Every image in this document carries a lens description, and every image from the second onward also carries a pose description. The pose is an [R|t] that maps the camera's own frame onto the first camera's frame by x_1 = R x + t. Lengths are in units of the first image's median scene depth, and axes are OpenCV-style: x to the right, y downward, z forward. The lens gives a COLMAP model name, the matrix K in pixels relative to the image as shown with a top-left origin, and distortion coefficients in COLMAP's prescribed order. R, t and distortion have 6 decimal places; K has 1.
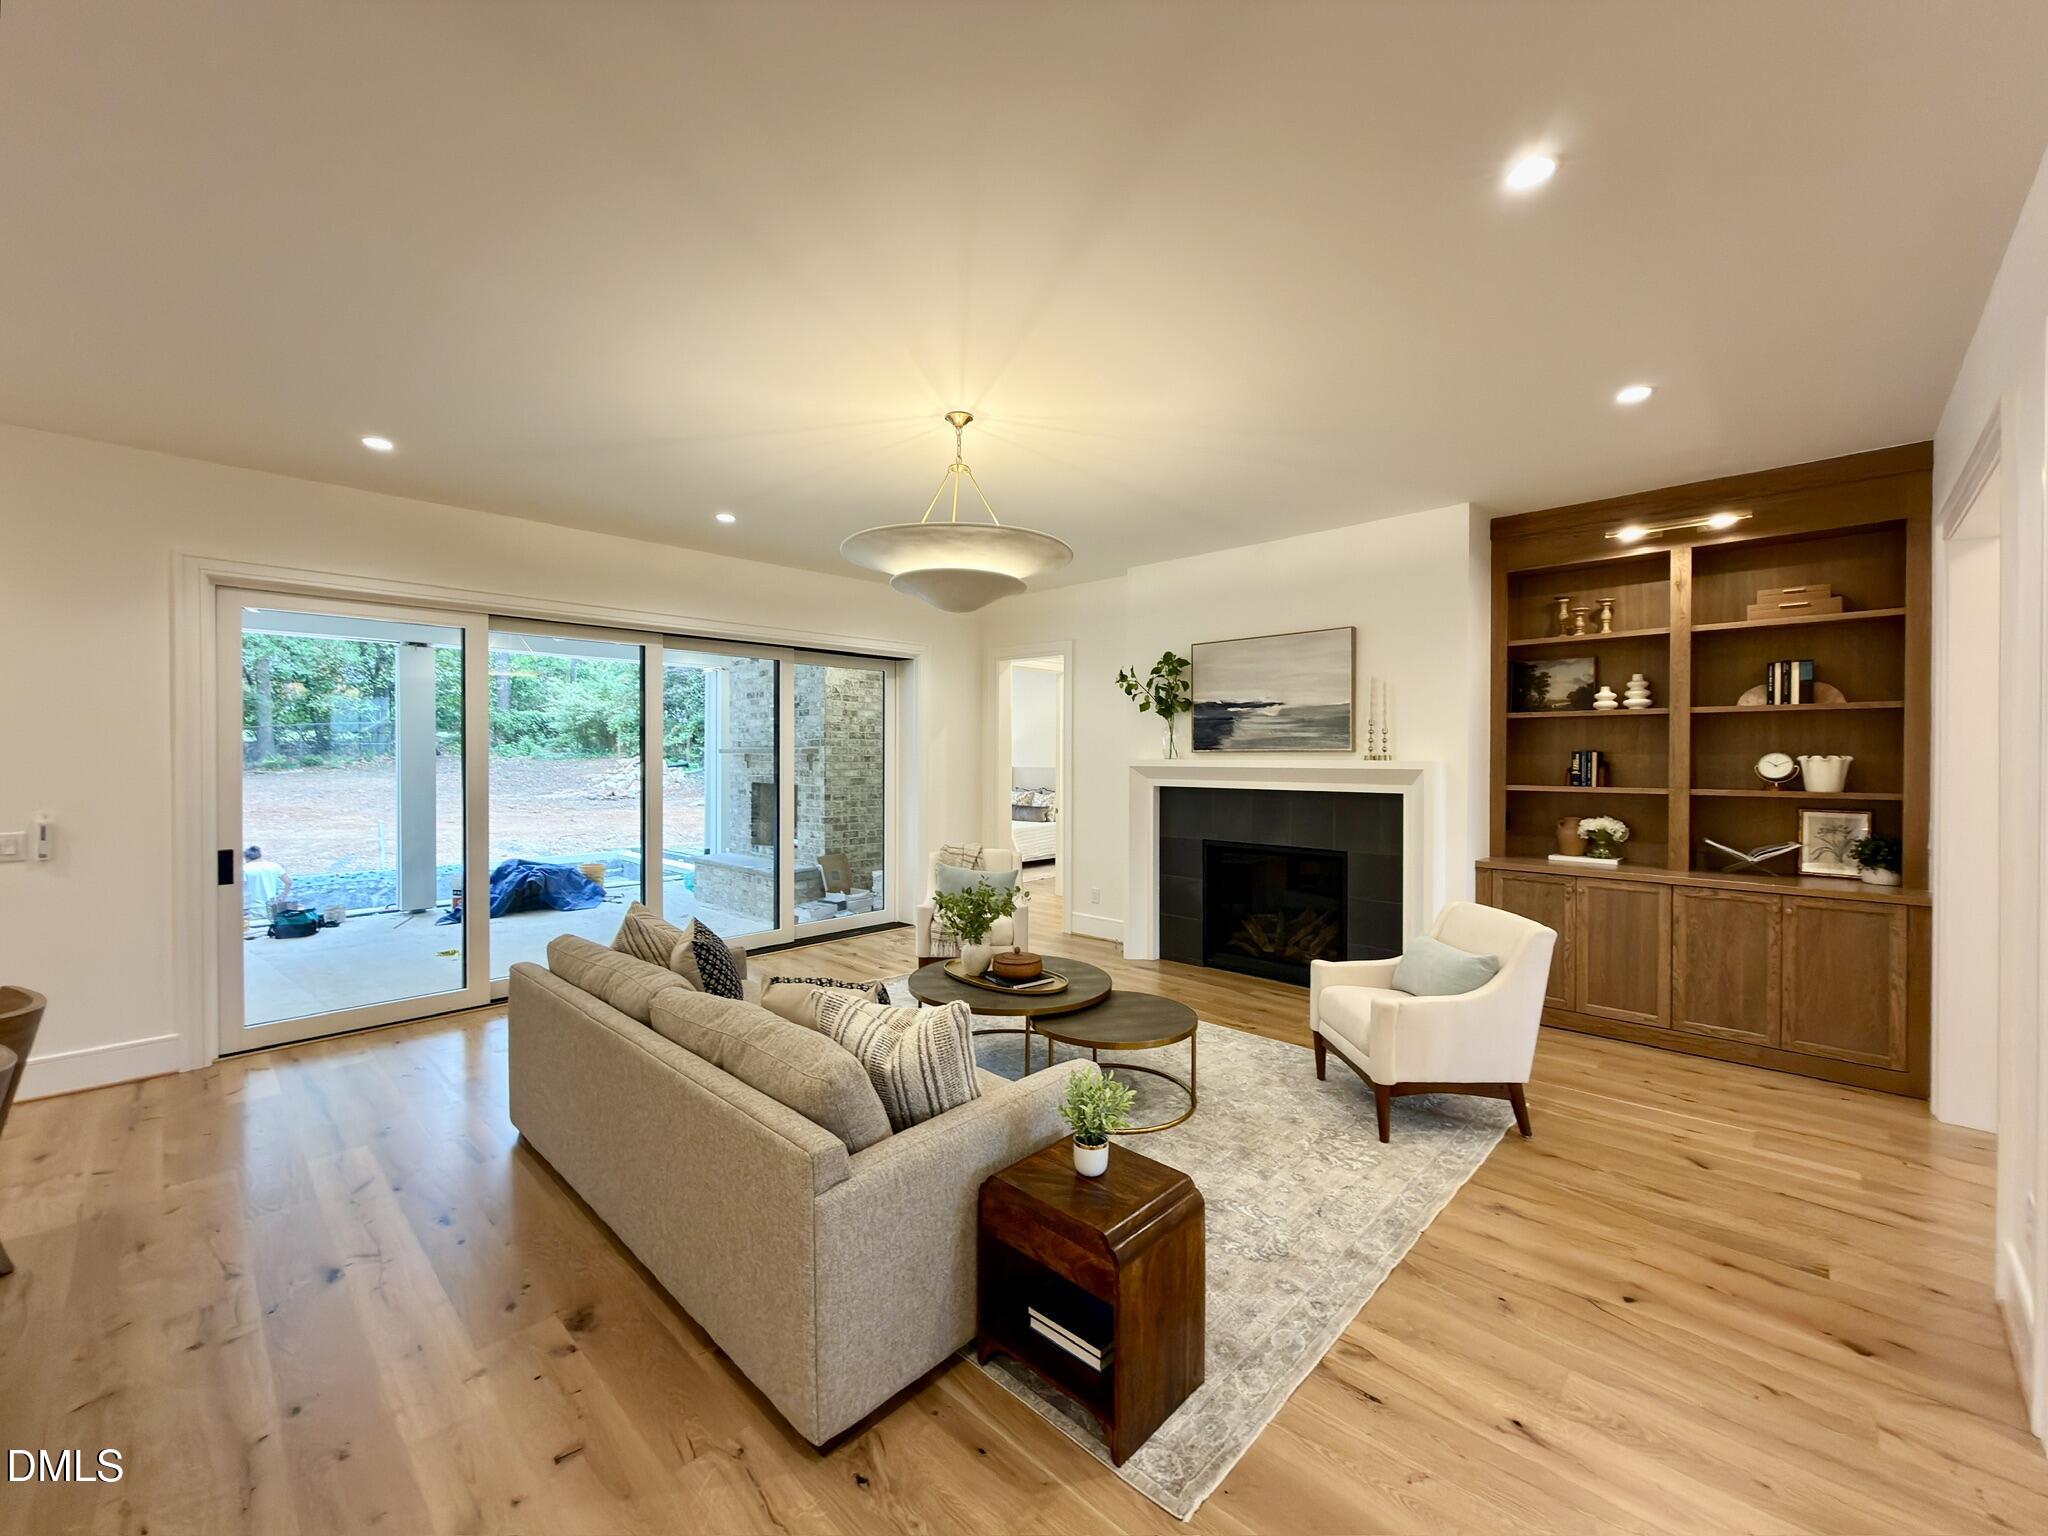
lens RADIAL K [[821.3, 0, 1020.7], [0, 821.3, 759.2], [0, 0, 1]] dist [0.001608, 0.000357]
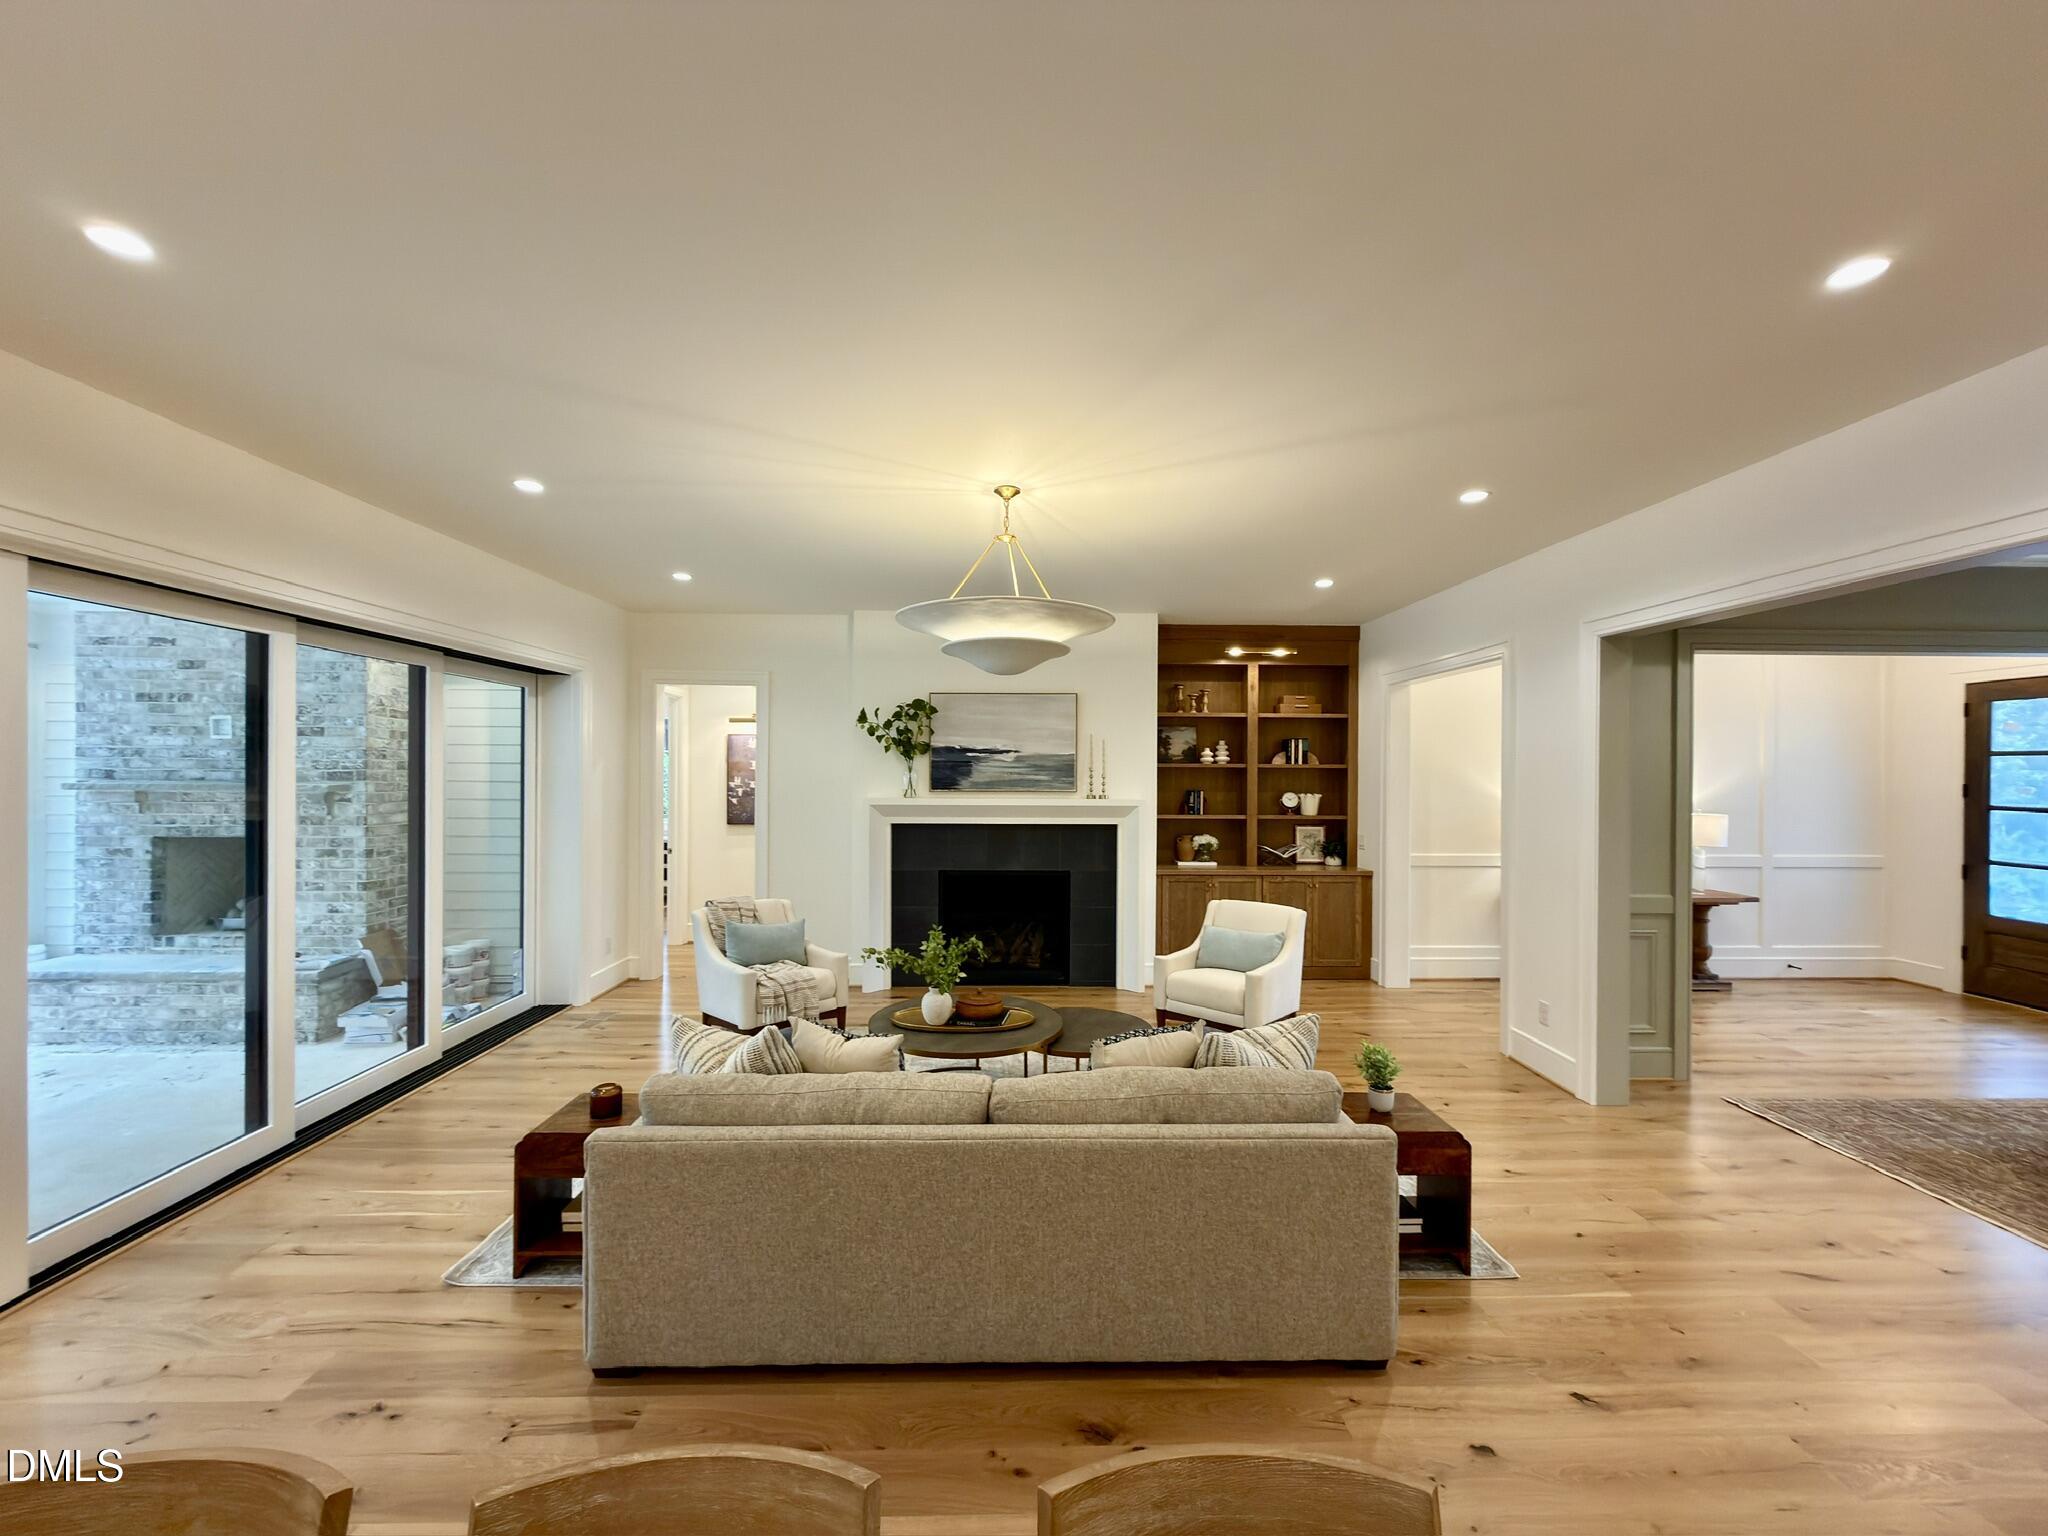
lens RADIAL K [[821.3, 0, 1015.1], [0, 821.3, 775.0], [0, 0, 1]] dist [0.001608, 0.000357]
pose [[0.707002, 0.000666, 0.707212, -0.558520], [-0.001583, 0.999999, 0.000641, -0.036165], [-0.707210, -0.001573, 0.707002, 0.172104]]
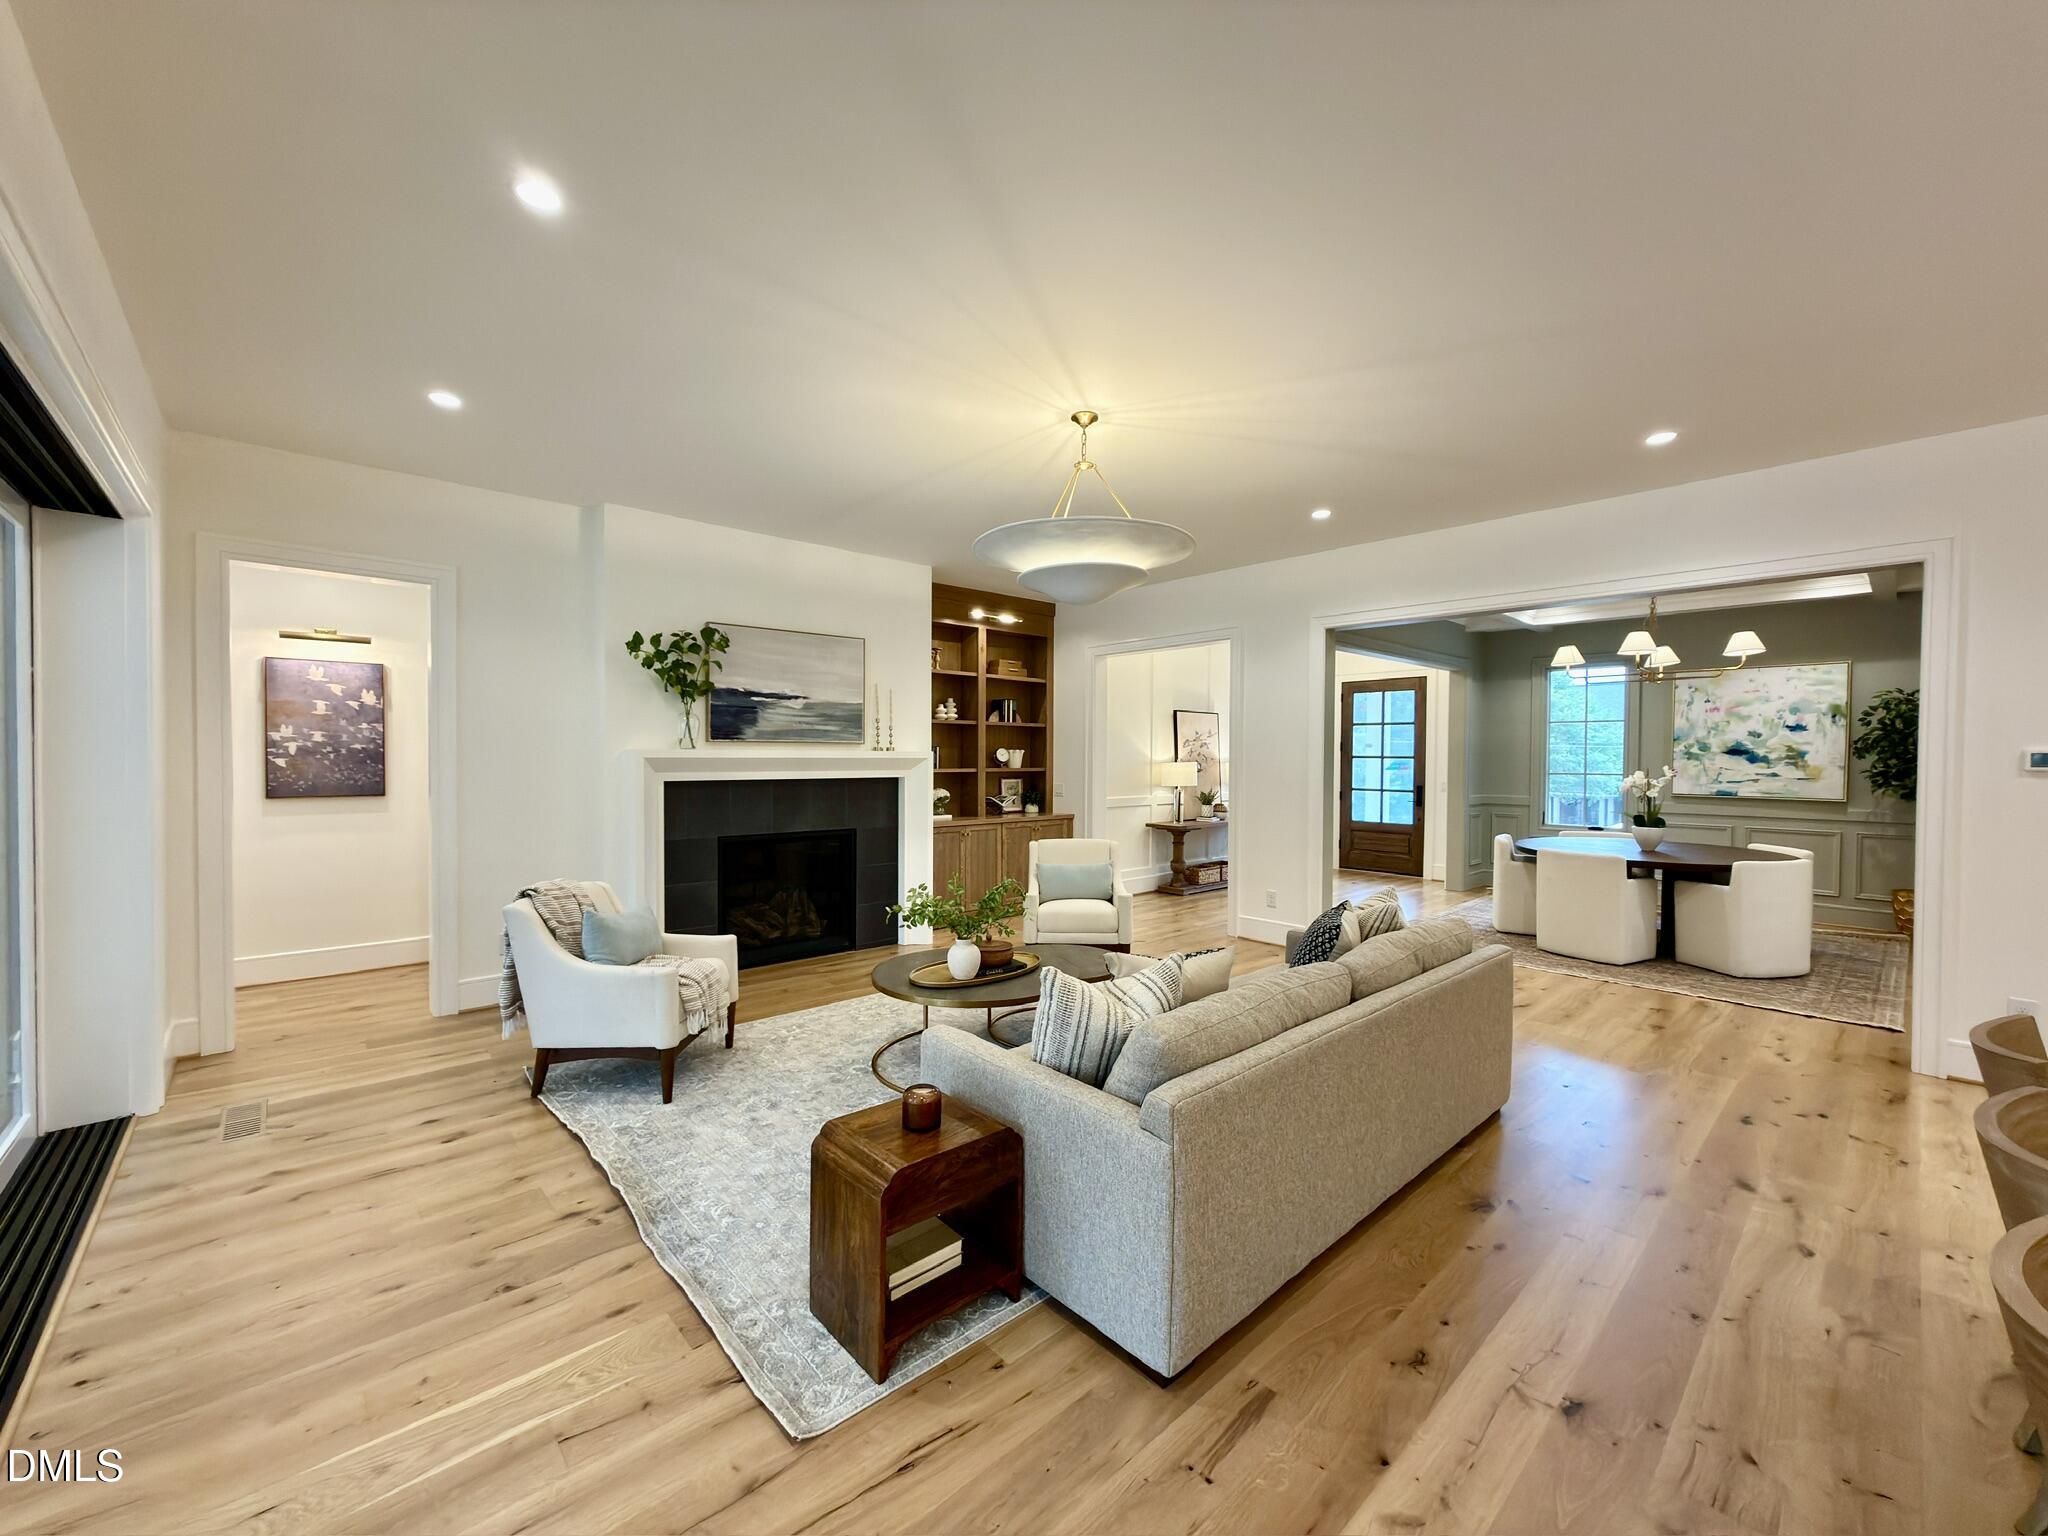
lens RADIAL K [[821.3, 0, 1018.5], [0, 821.3, 773.2], [0, 0, 1]] dist [0.001608, 0.000357]
pose [[0.066674, -0.020472, 0.997565, -0.772062], [0.000714, 0.999790, 0.020469, 0.009224], [-0.997775, -0.000652, 0.066674, 0.696782]]
